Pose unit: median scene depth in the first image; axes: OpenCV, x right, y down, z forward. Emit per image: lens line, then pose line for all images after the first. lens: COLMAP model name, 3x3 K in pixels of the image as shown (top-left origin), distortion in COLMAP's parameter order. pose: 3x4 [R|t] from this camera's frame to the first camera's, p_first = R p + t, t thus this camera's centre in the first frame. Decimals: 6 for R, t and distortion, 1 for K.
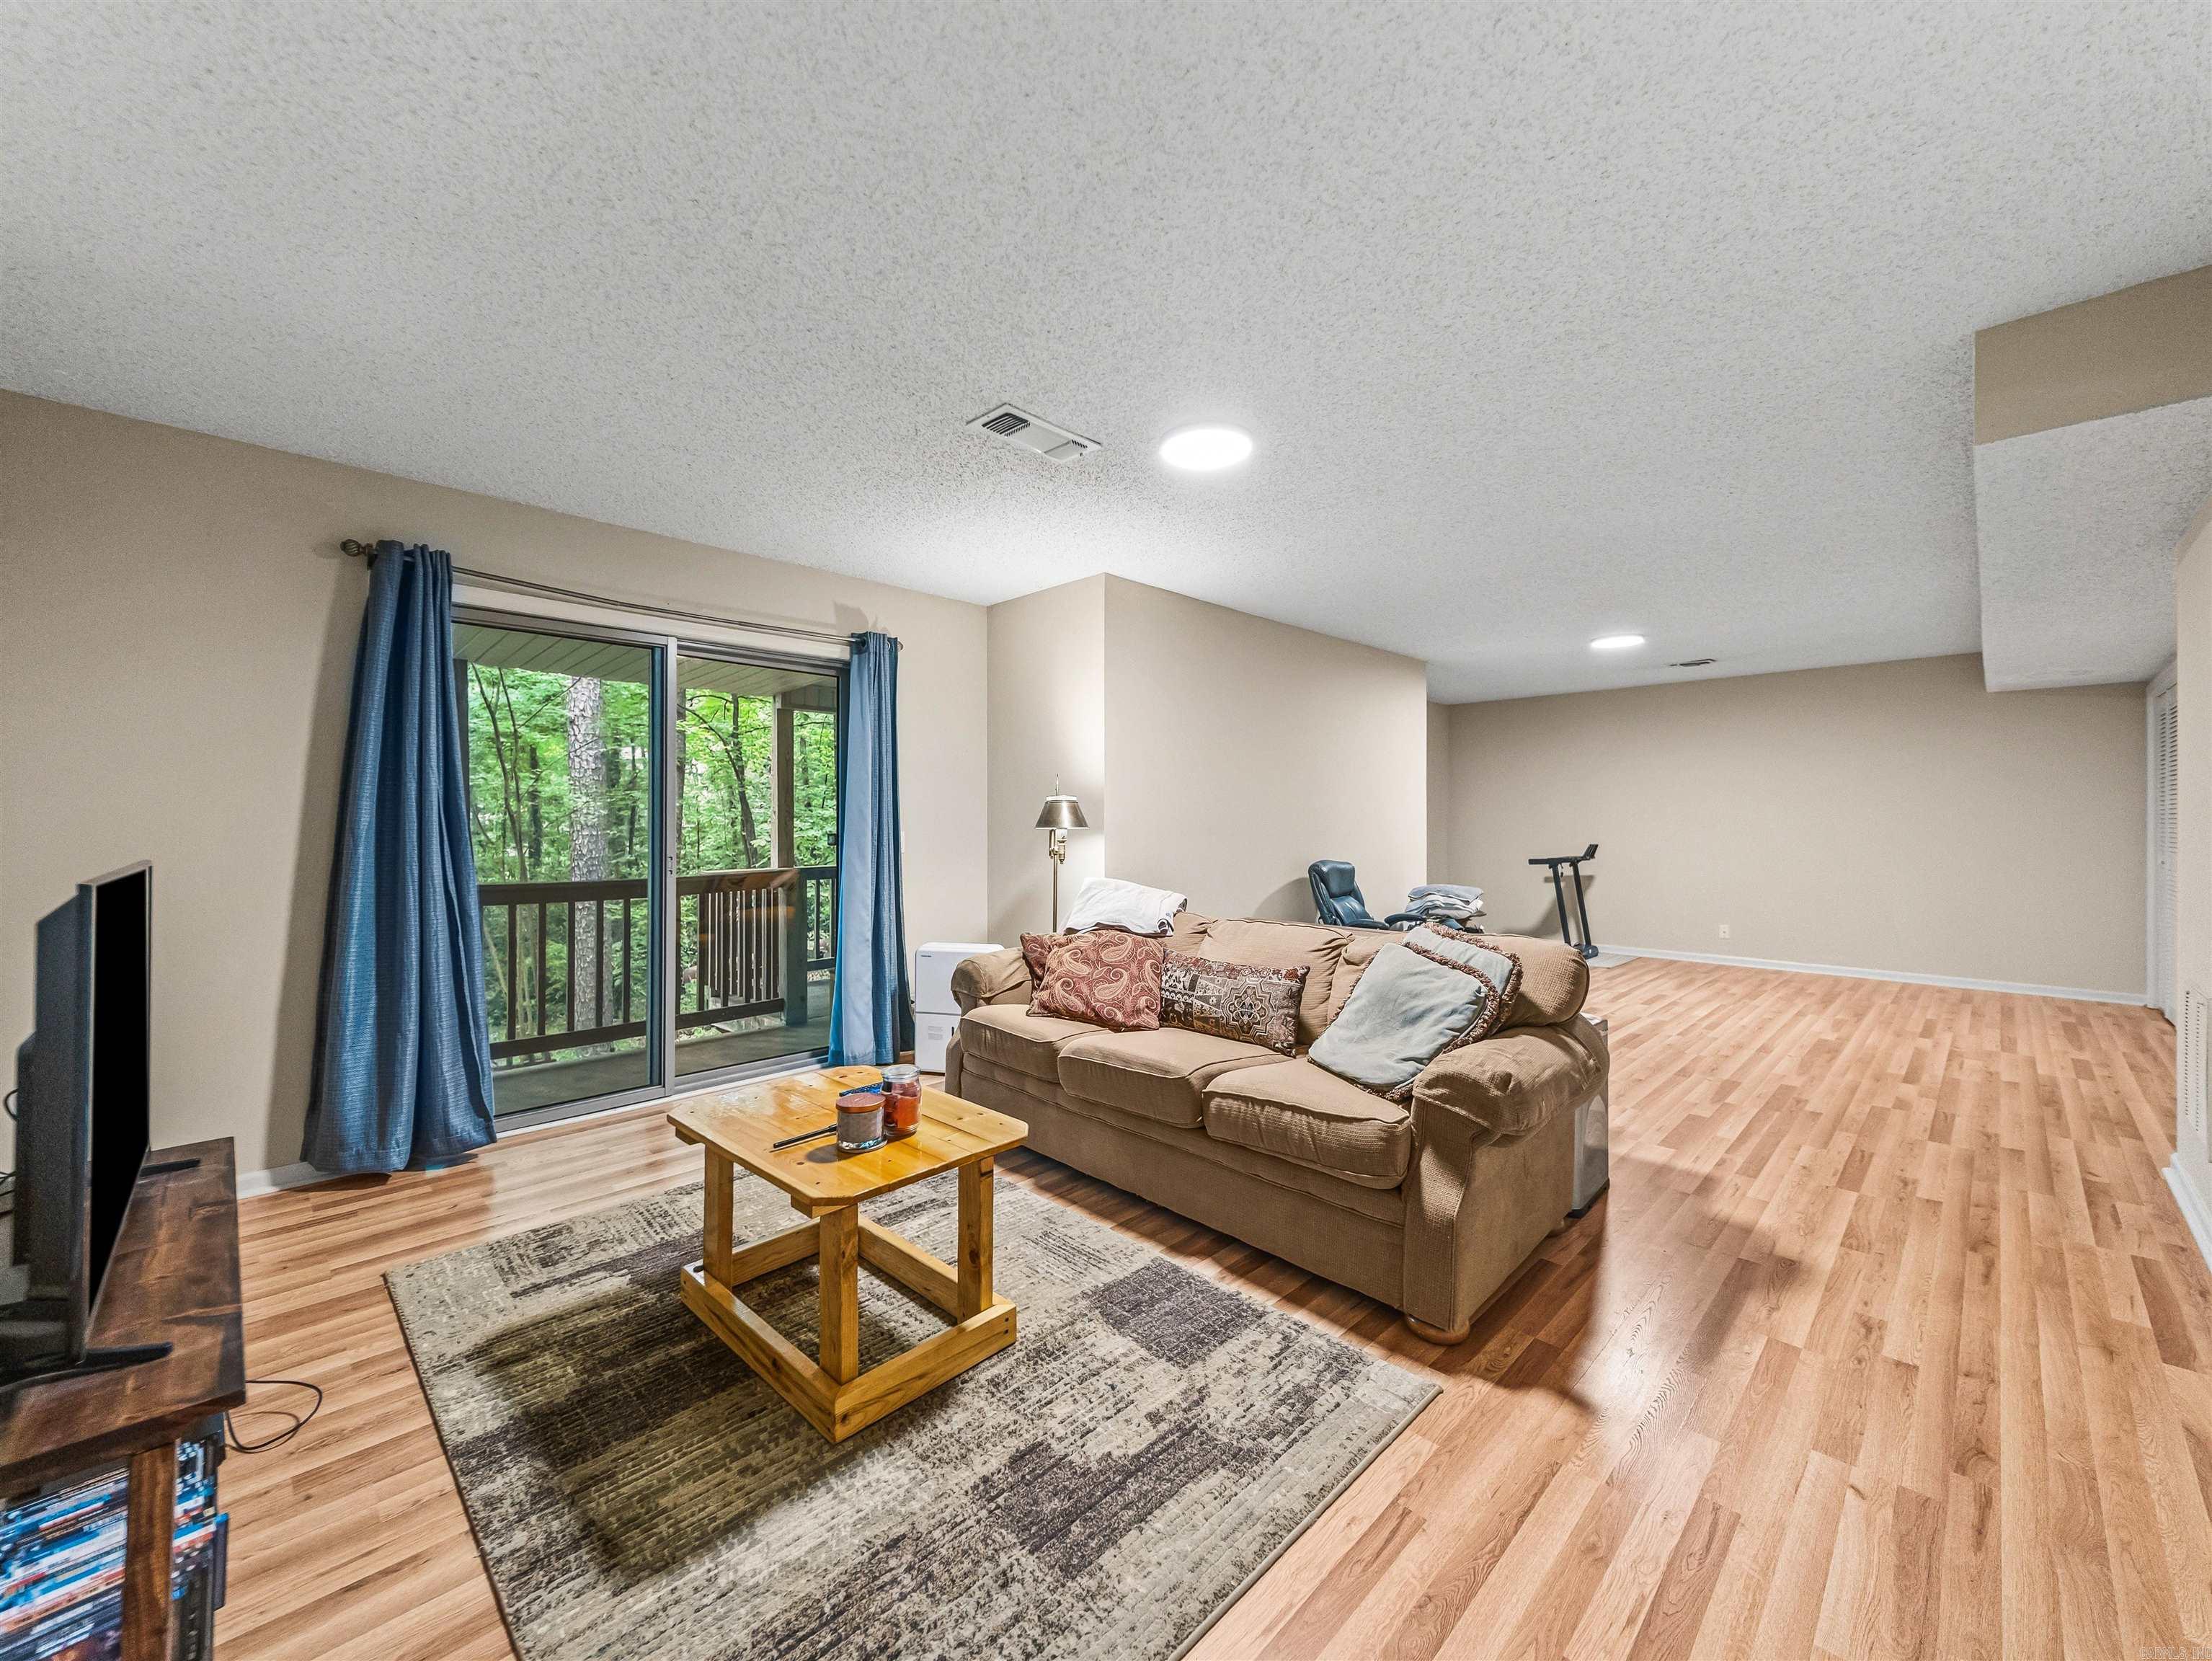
lens RADIAL K [[851.4, 0, 1106.0], [0, 851.4, 830.5], [0, 0, 1]] dist [0.021389, -0.006072]
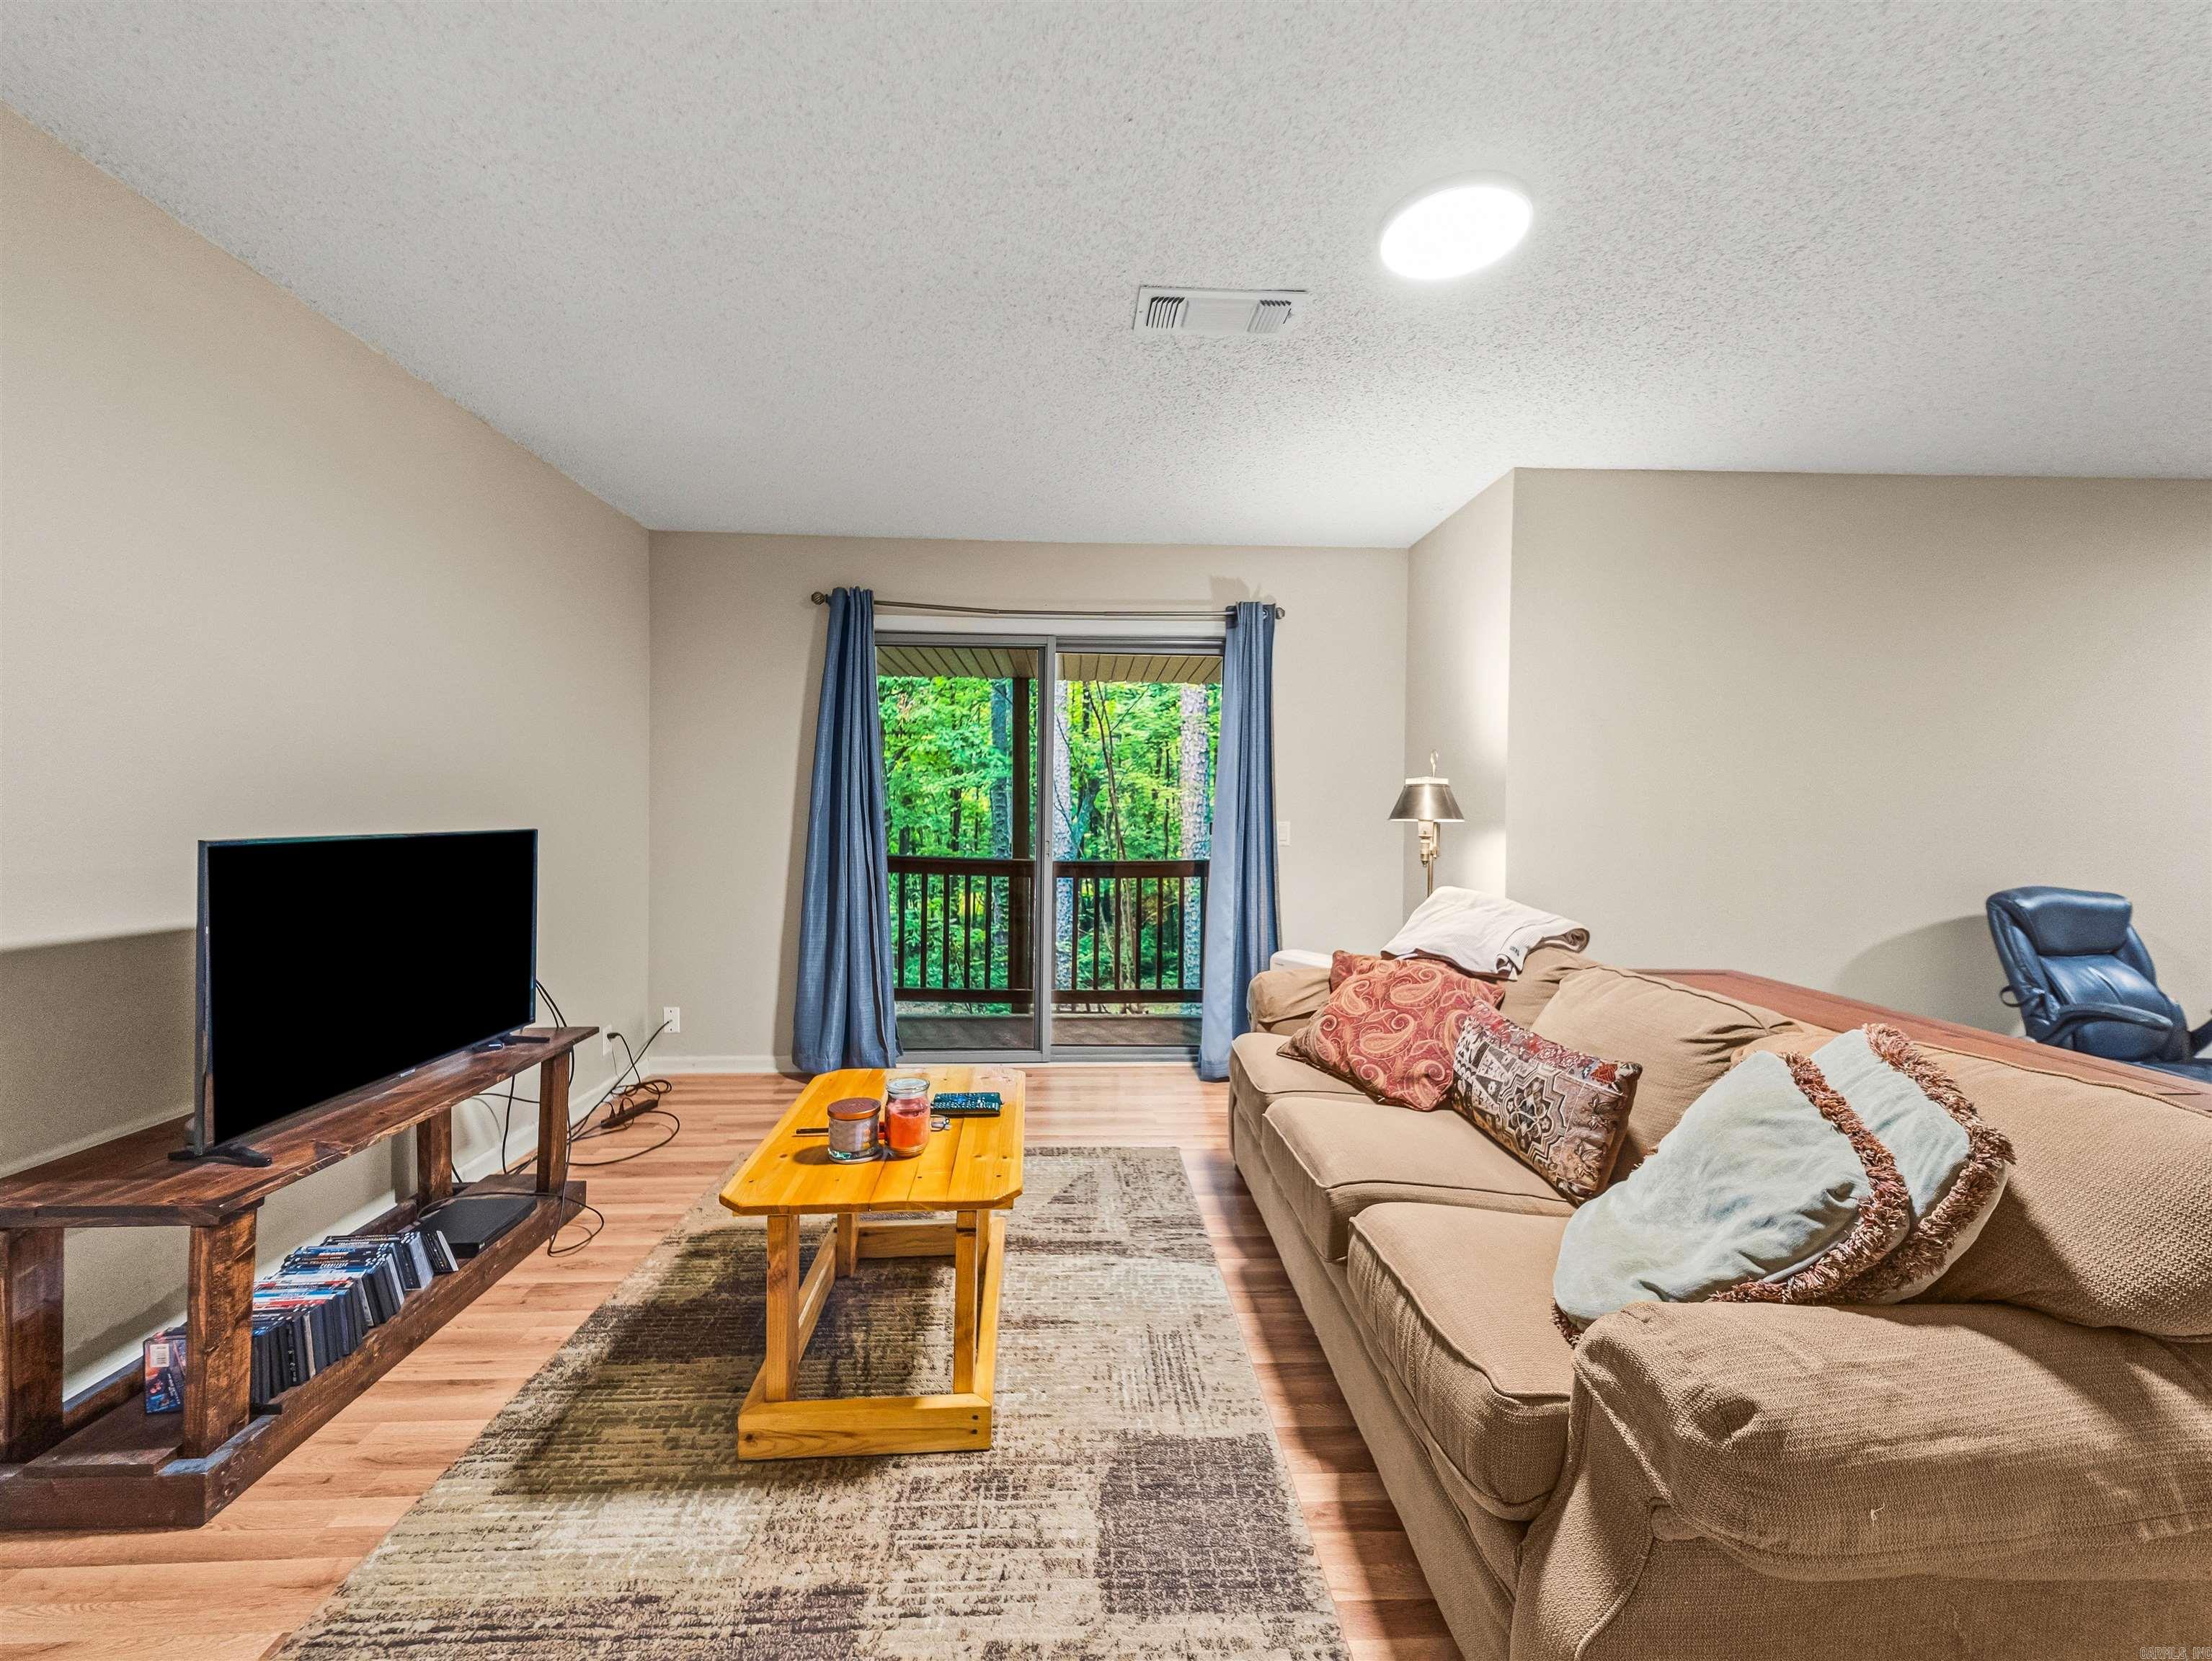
lens RADIAL K [[870.6, 0, 1104.7], [0, 870.6, 819.3], [0, 0, 1]] dist [0.023670, -0.007147]
pose [[0.746103, 0.017765, -0.665593, 0.355776], [-0.017943, 0.999817, 0.006572, -0.005419], [0.665588, 0.007040, 0.746286, 0.305895]]
